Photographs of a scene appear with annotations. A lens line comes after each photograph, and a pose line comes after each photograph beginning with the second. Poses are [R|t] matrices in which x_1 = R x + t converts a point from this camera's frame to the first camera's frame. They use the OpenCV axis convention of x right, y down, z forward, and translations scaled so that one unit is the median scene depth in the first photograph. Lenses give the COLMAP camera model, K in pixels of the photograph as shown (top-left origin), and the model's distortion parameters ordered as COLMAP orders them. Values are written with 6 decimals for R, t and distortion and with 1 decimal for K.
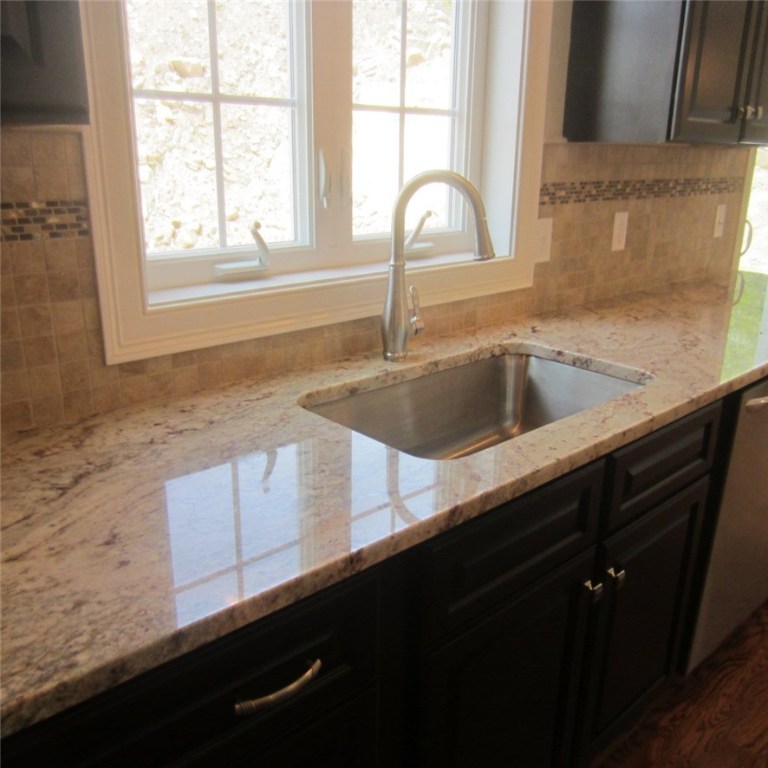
lens RADIAL K [[726.7, 0, 383.9], [0, 726.7, 380.5], [0, 0, 1]] dist [-0.031415, 0.000000]
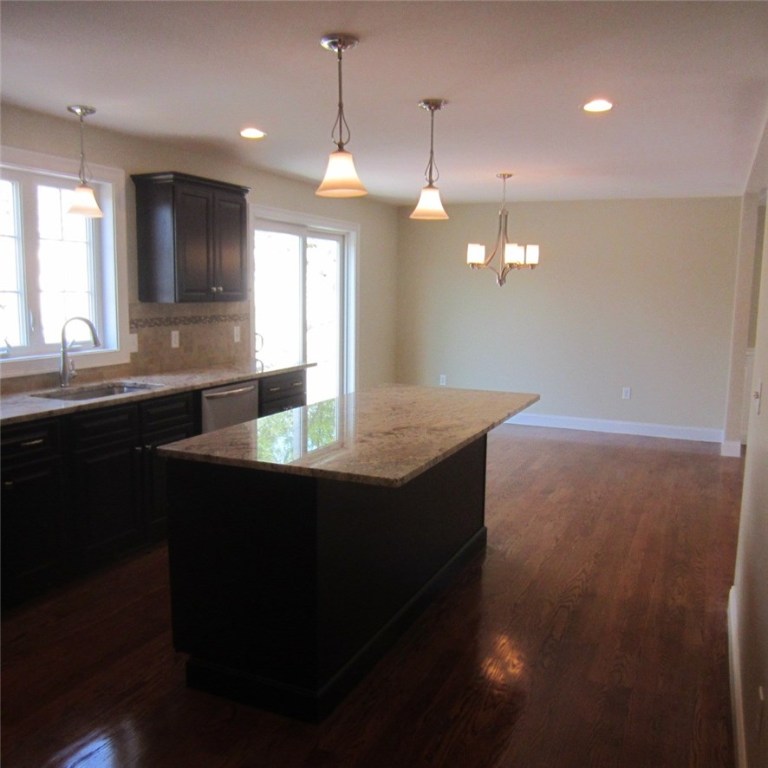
lens RADIAL K [[726.7, 0, 410.9], [0, 726.7, 380.1], [0, 0, 1]] dist [-0.031415, 0.000000]
pose [[0.902986, -0.055355, 0.426090, 0.025232], [0.129129, 0.980786, -0.146237, 0.373086], [-0.409808, 0.187071, 0.892783, -1.400724]]
